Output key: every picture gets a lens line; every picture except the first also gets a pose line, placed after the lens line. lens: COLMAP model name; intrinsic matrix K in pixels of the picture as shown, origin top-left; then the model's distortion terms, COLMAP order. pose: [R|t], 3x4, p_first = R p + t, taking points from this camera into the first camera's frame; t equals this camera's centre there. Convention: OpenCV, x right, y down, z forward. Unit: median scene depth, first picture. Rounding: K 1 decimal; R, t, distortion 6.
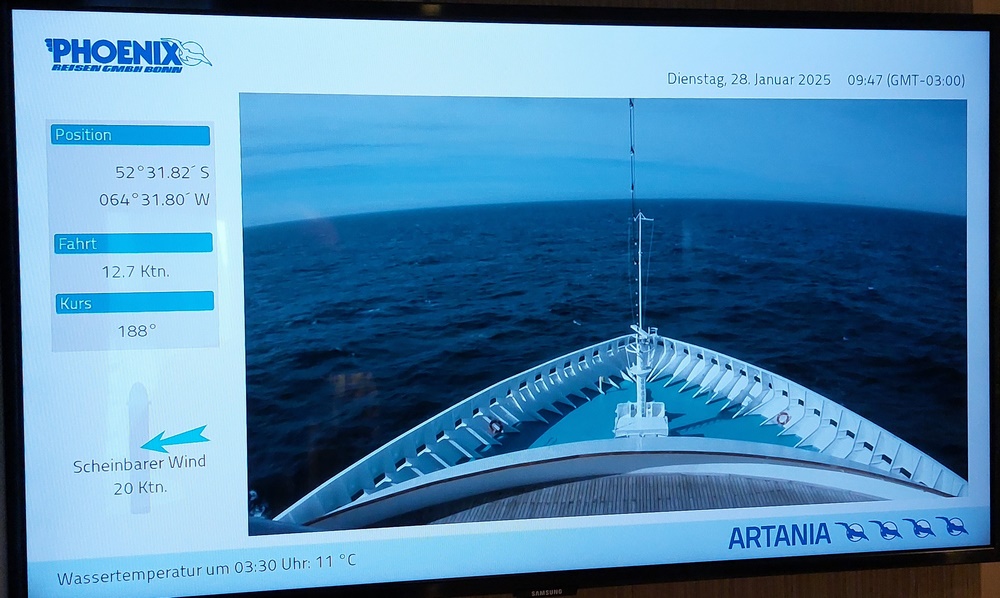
lens RADIAL K [[703.1, 0, 572.7], [0, 703.1, 276.4], [0, 0, 1]] dist [0.027401, -0.014697]
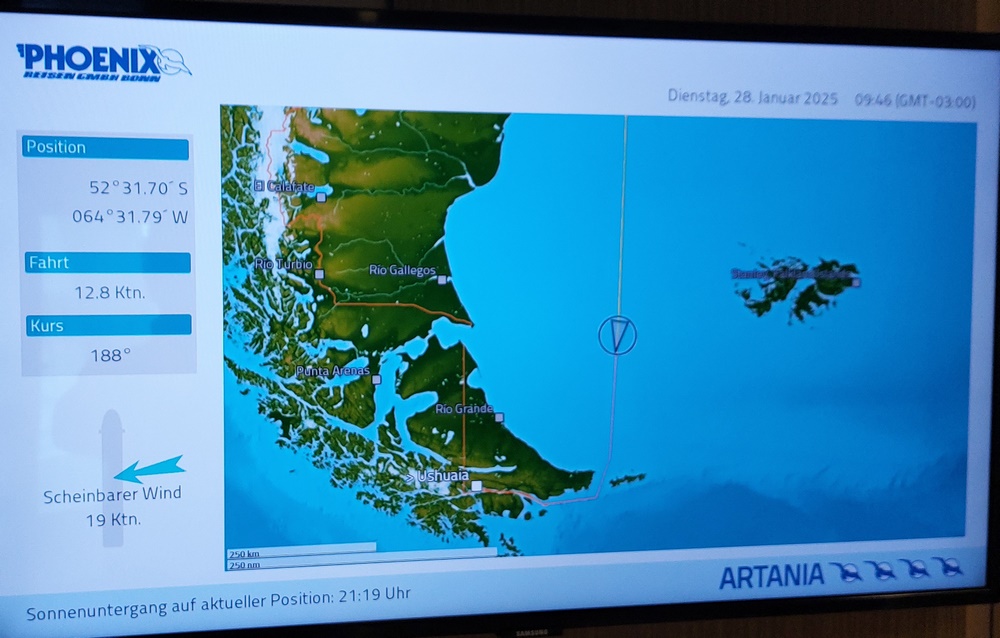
lens RADIAL K [[750.6, 0, 499.7], [0, 750.6, 319.2], [0, 0, 1]] dist [0.013216, -0.004624]
pose [[0.999854, 0.011480, 0.012665, -0.107156], [-0.011735, 0.999727, 0.020183, 0.002063], [-0.012430, -0.020329, 0.999716, -0.012123]]
